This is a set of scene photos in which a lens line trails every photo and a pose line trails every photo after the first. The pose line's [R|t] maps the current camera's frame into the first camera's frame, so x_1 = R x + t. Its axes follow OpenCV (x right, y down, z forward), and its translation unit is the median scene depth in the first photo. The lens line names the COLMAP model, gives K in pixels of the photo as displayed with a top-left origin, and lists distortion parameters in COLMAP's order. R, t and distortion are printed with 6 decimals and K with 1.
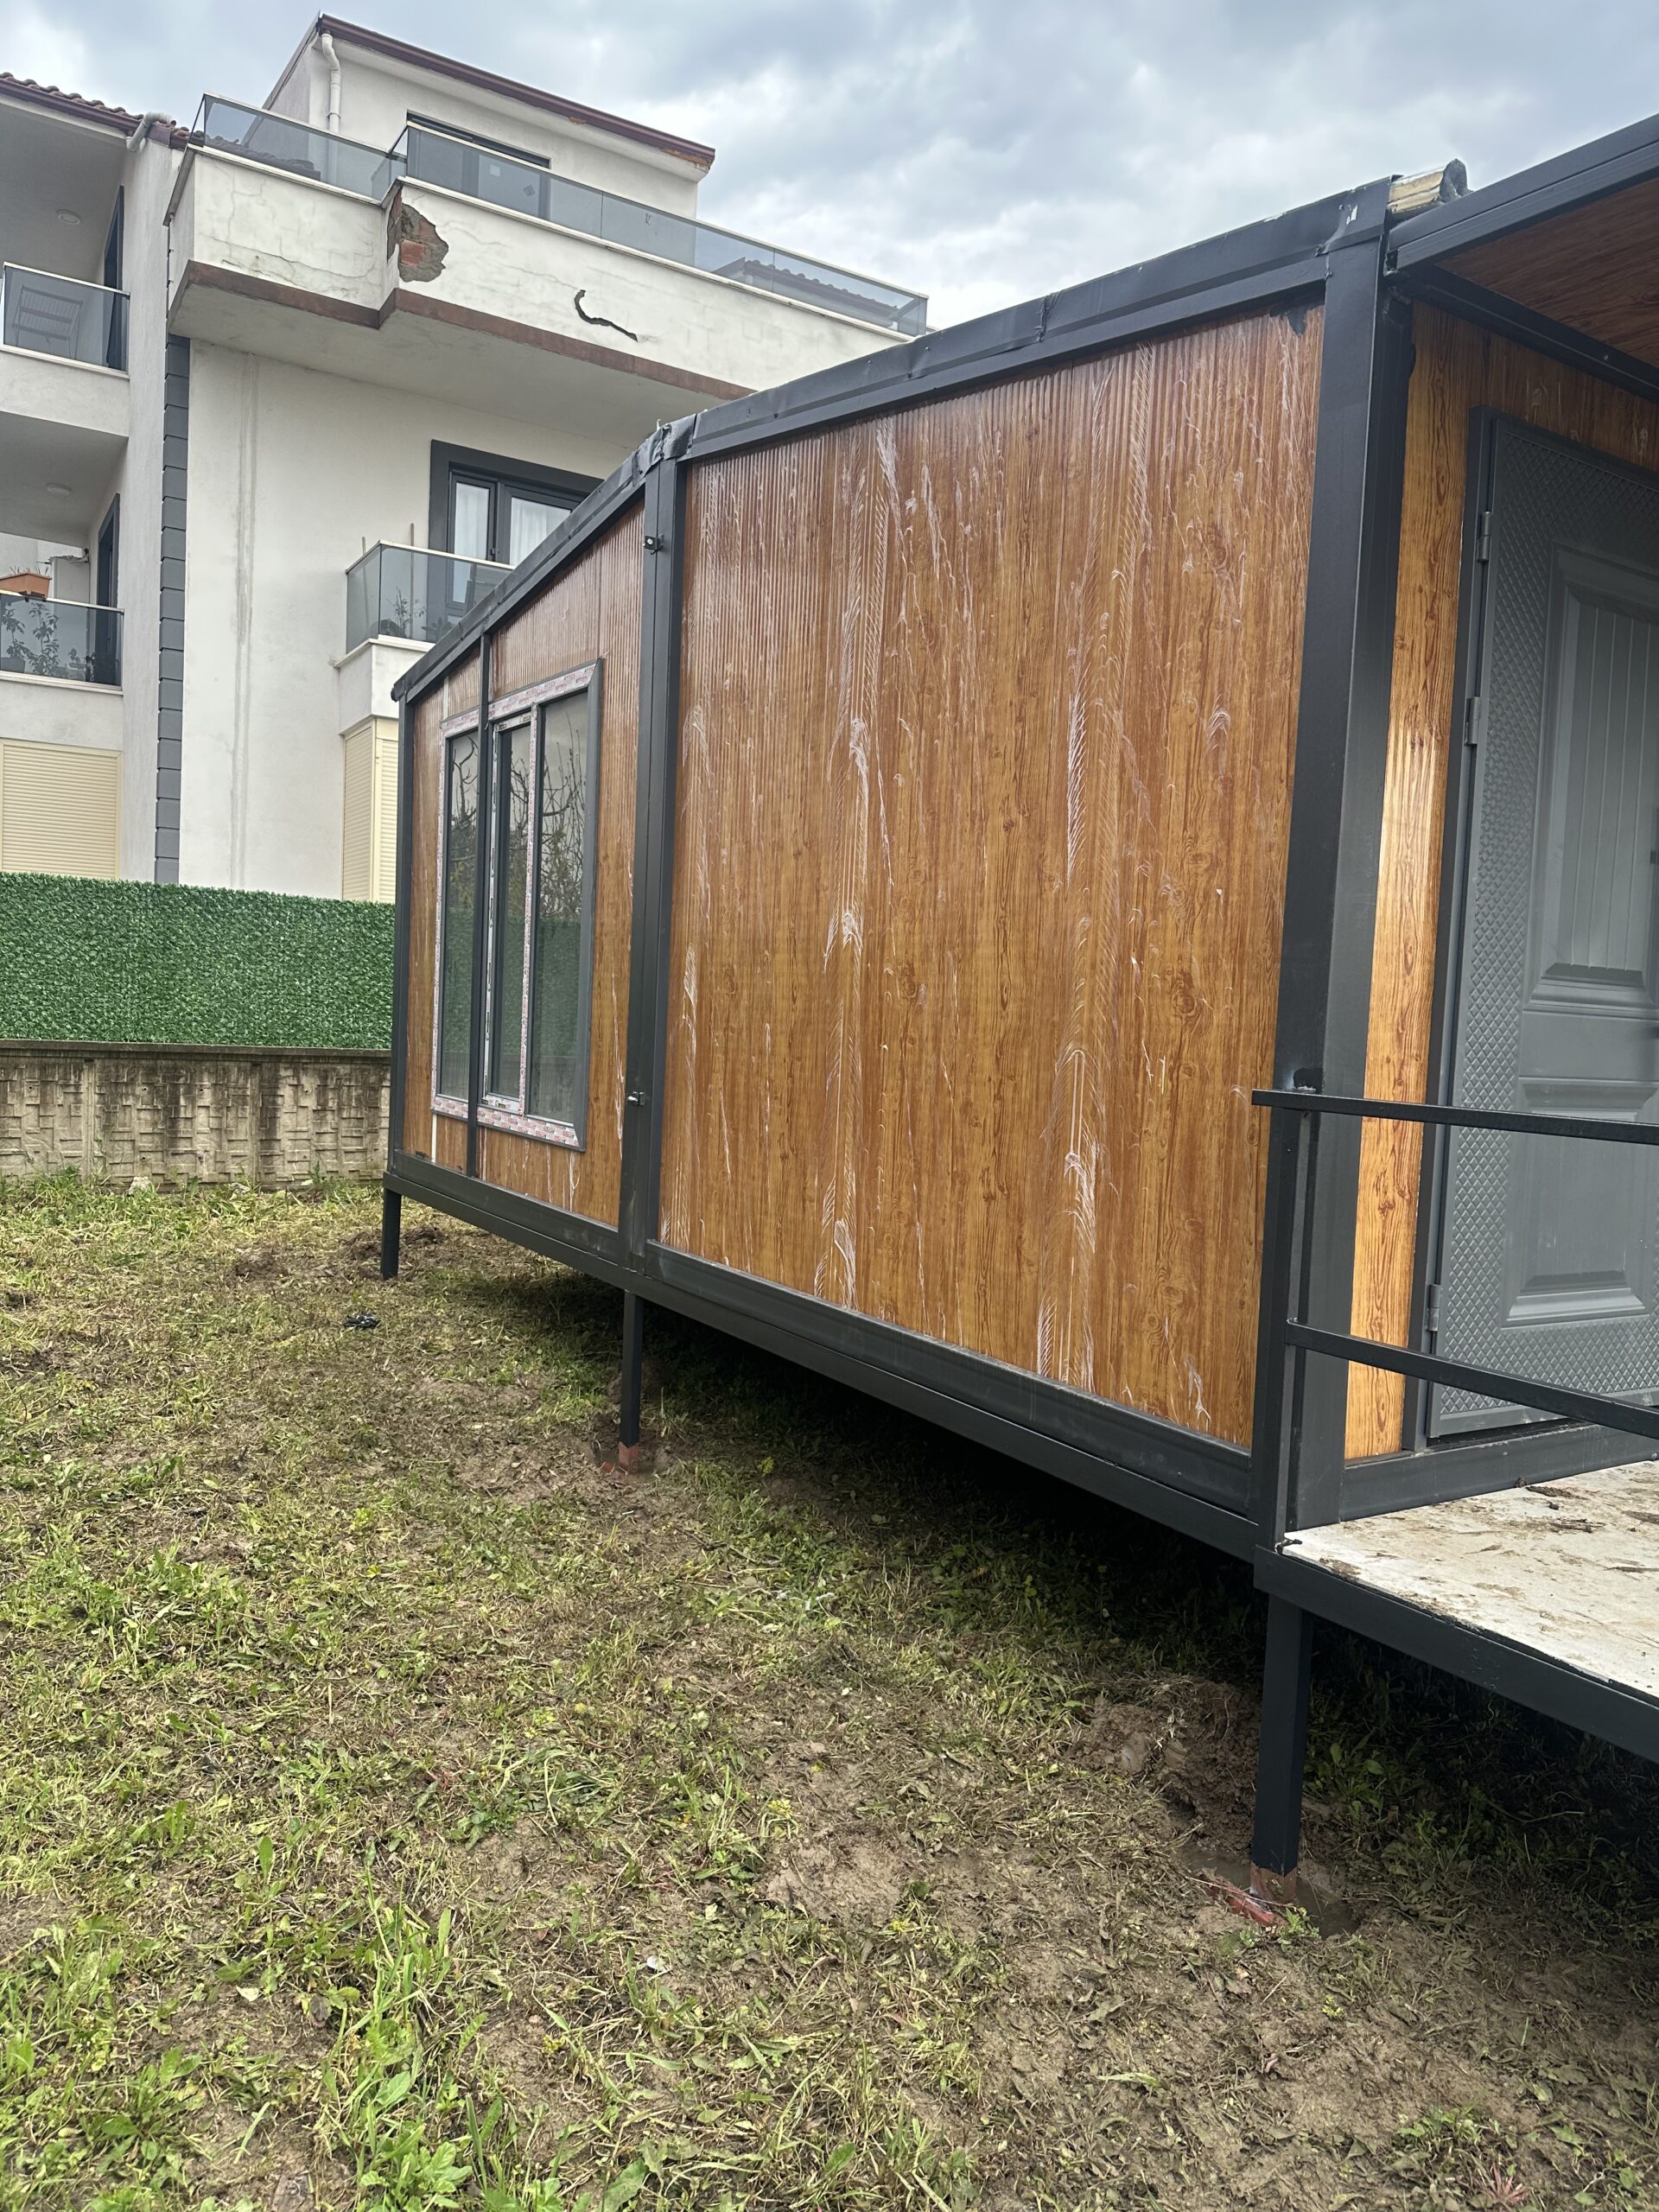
lens RADIAL K [[1553.0, 0, 824.9], [0, 1553.0, 1085.4], [0, 0, 1]] dist [0.060561, -0.068638]
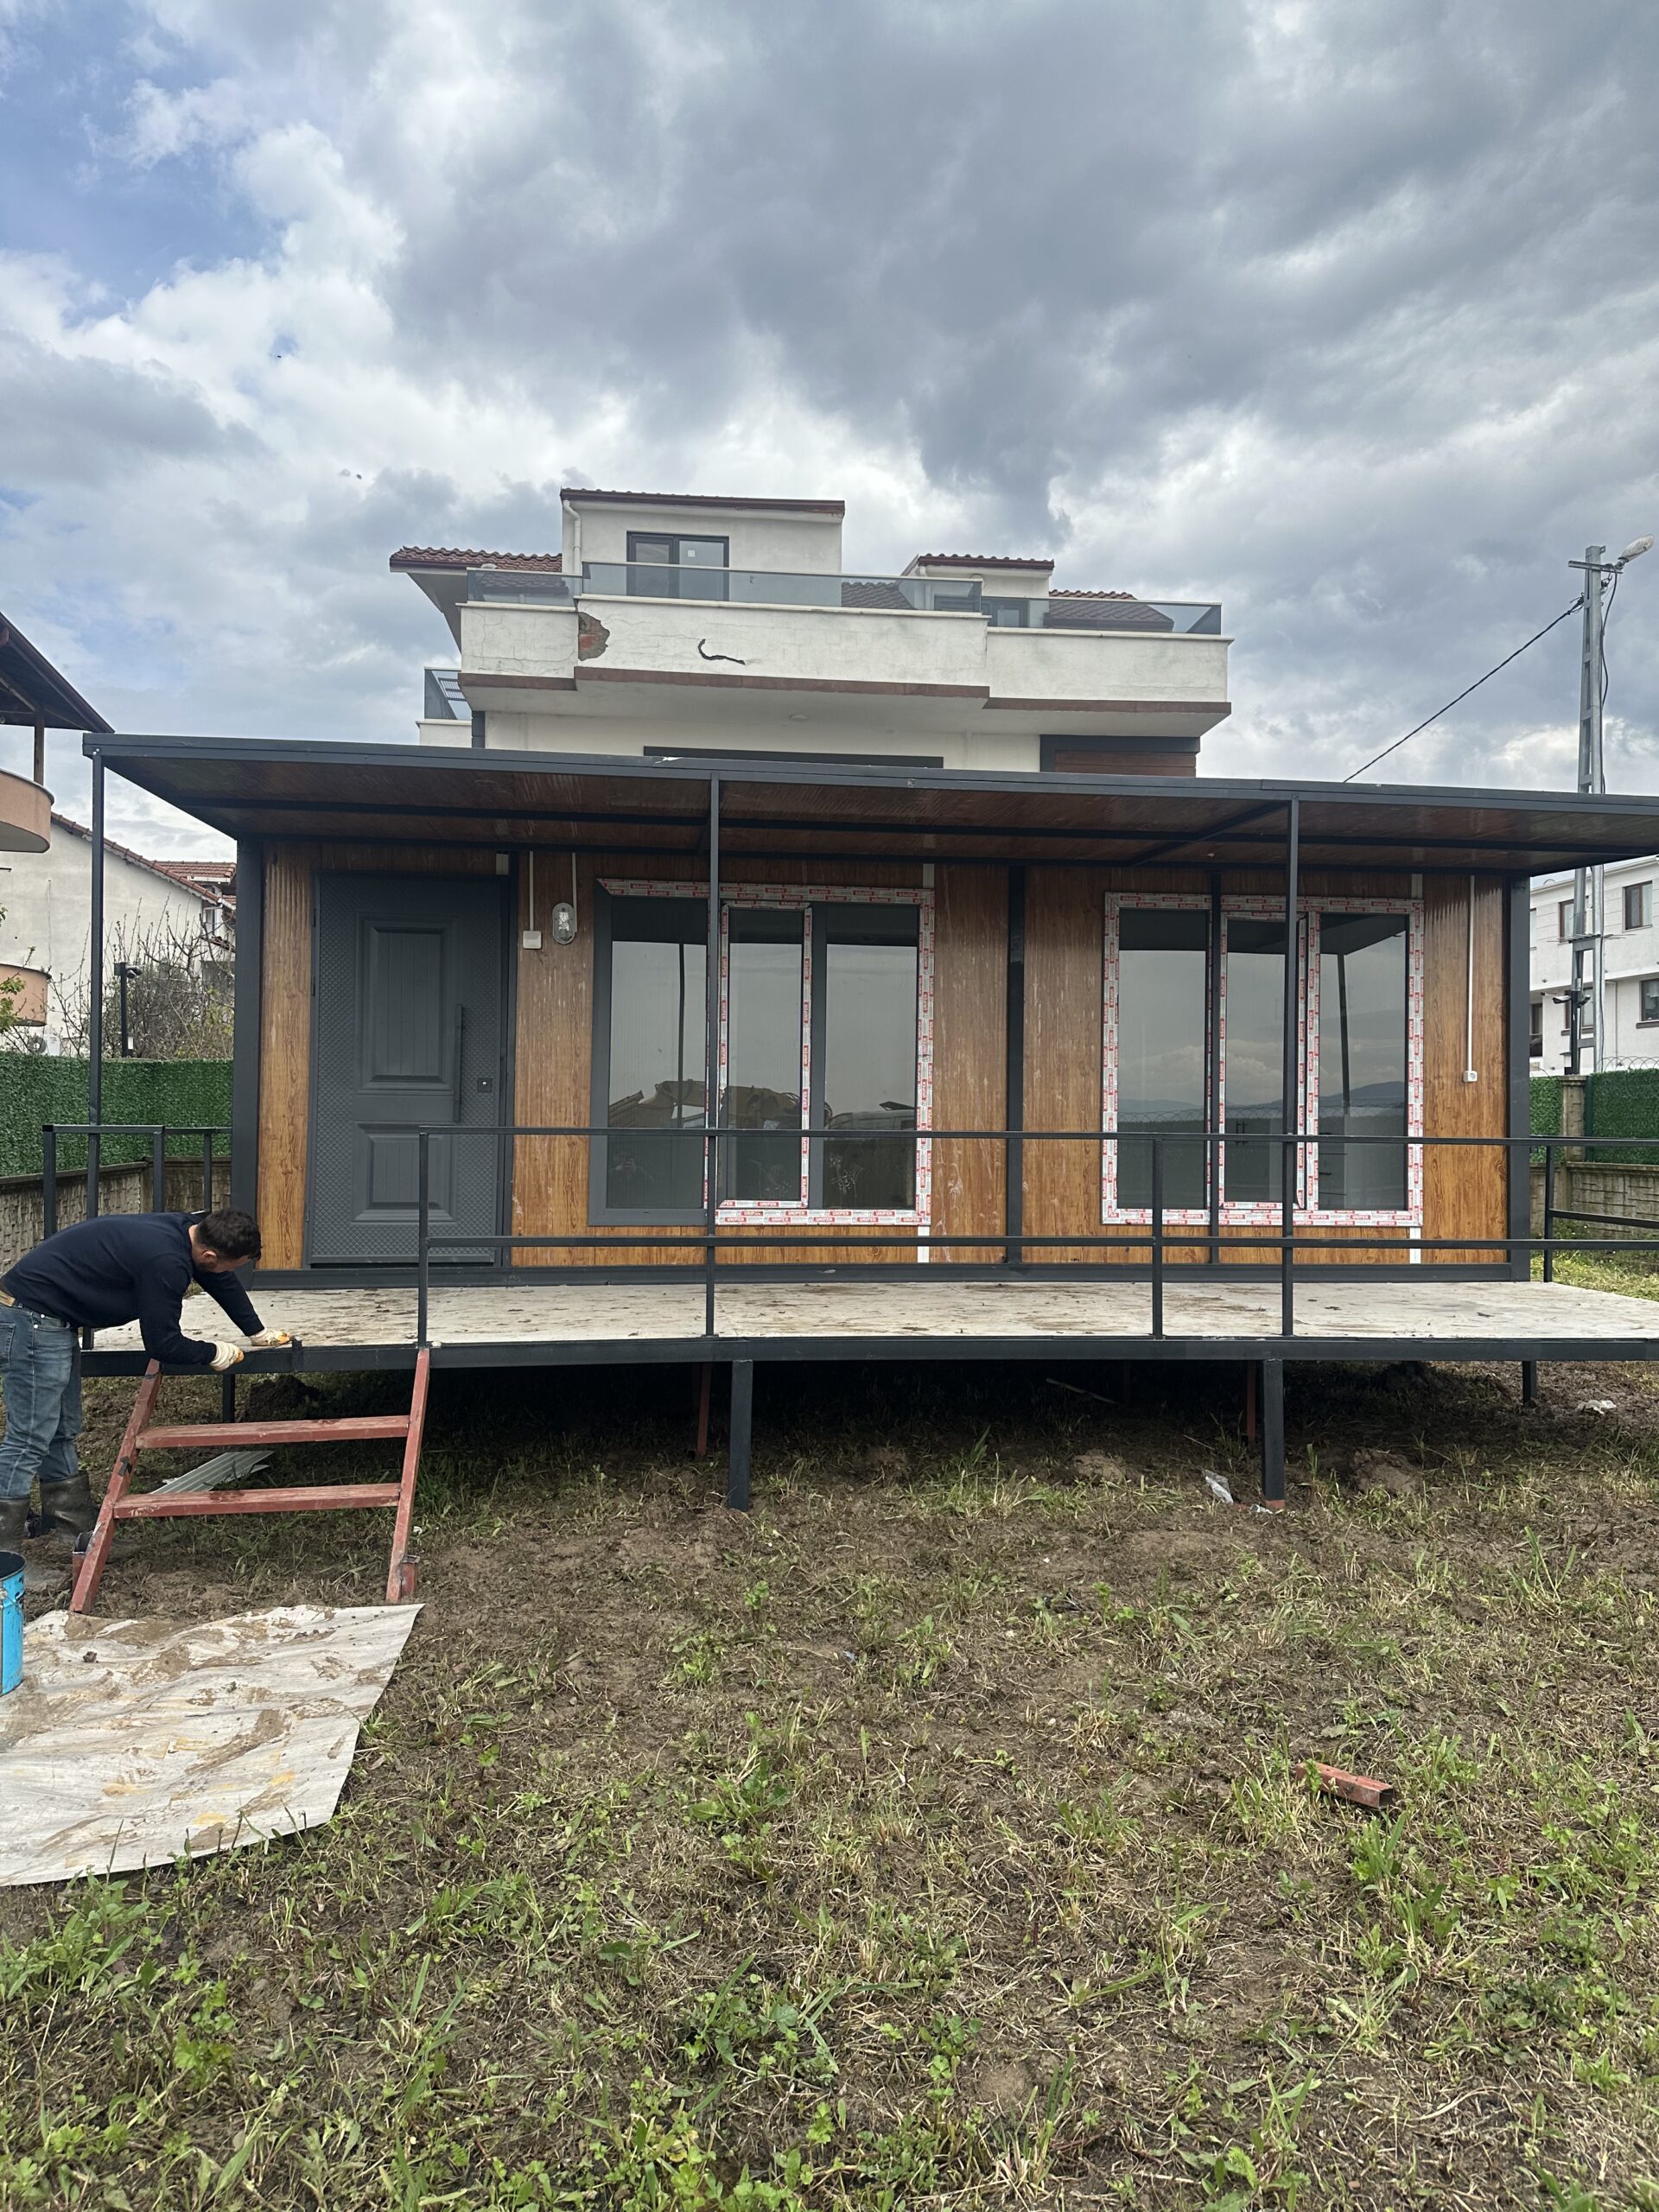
lens RADIAL K [[1553.0, 0, 840.2], [0, 1553.0, 1087.4], [0, 0, 1]] dist [0.060561, -0.068638]
pose [[0.911107, -0.053821, -0.408641, 0.563706], [0.019172, 0.995899, -0.088421, 0.045270], [0.411724, 0.072726, 0.908402, -0.254441]]
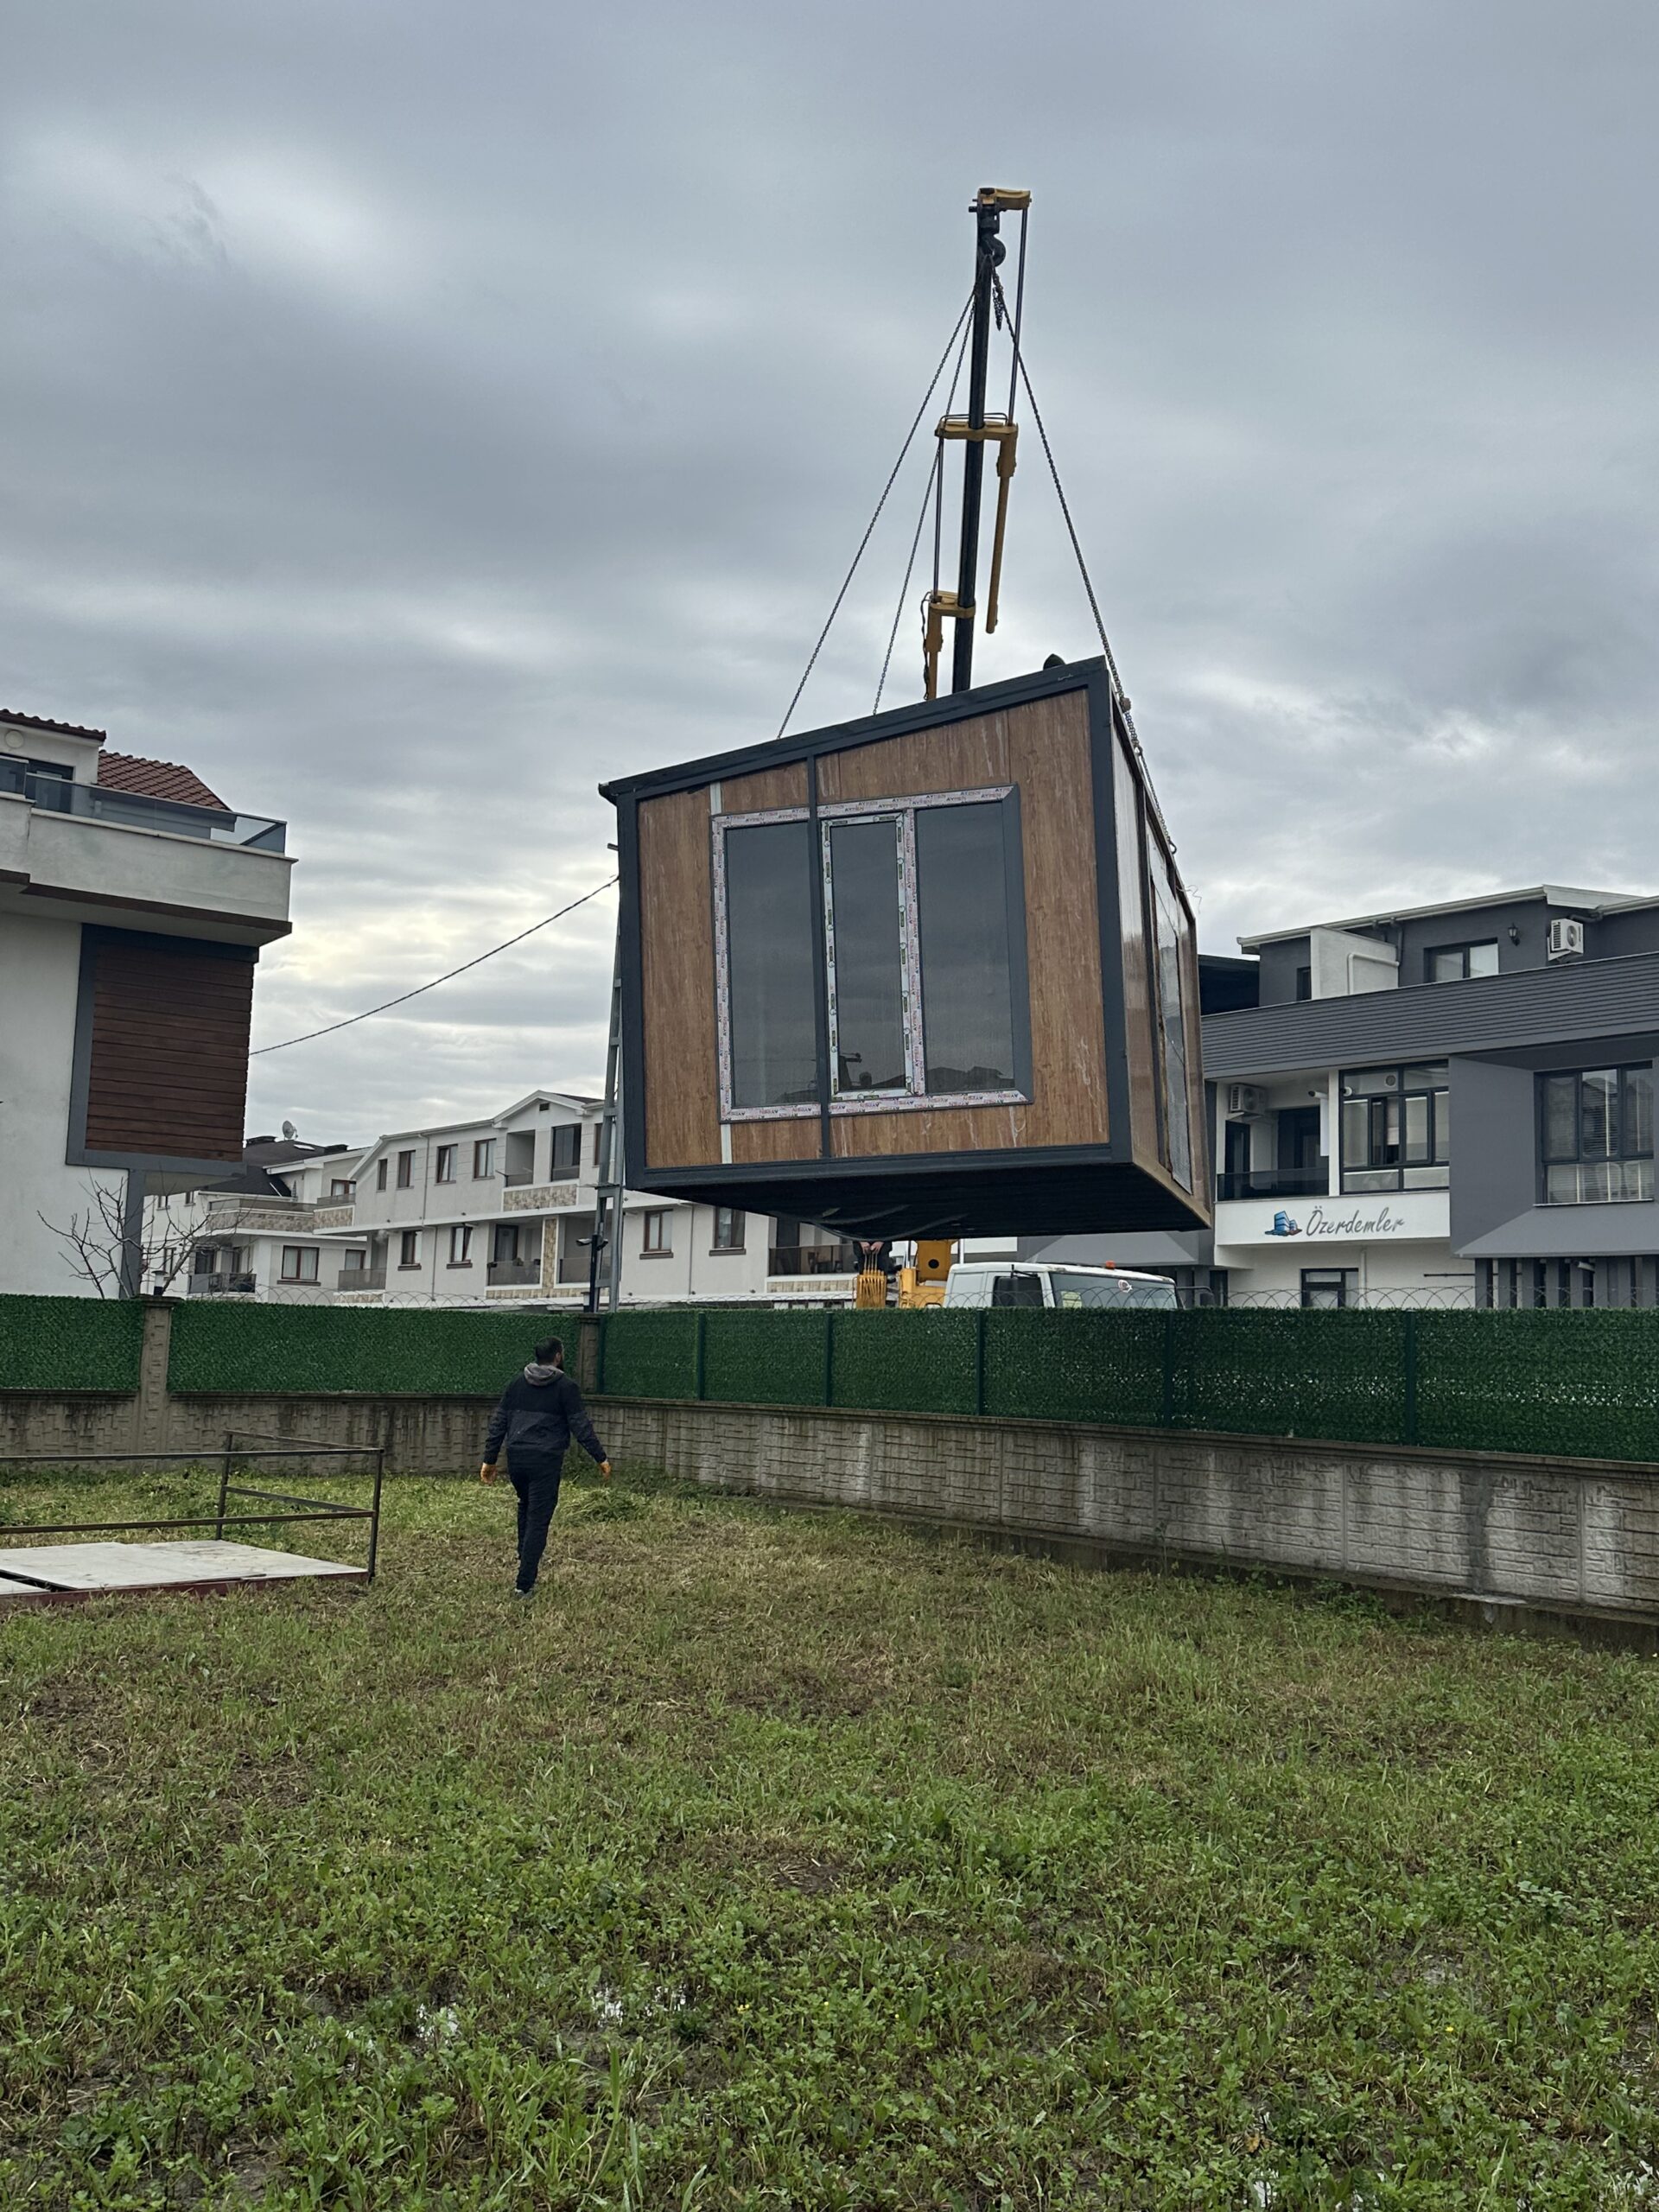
lens RADIAL K [[2029.5, 0, 822.2], [0, 2029.5, 1124.8], [0, 0, 1]] dist [0.087109, 0.000000]
pose [[0.996660, -0.010579, 0.080971, 0.661930], [0.023513, 0.986756, -0.160495, 0.065178], [-0.078200, 0.161863, 0.983710, -0.711385]]
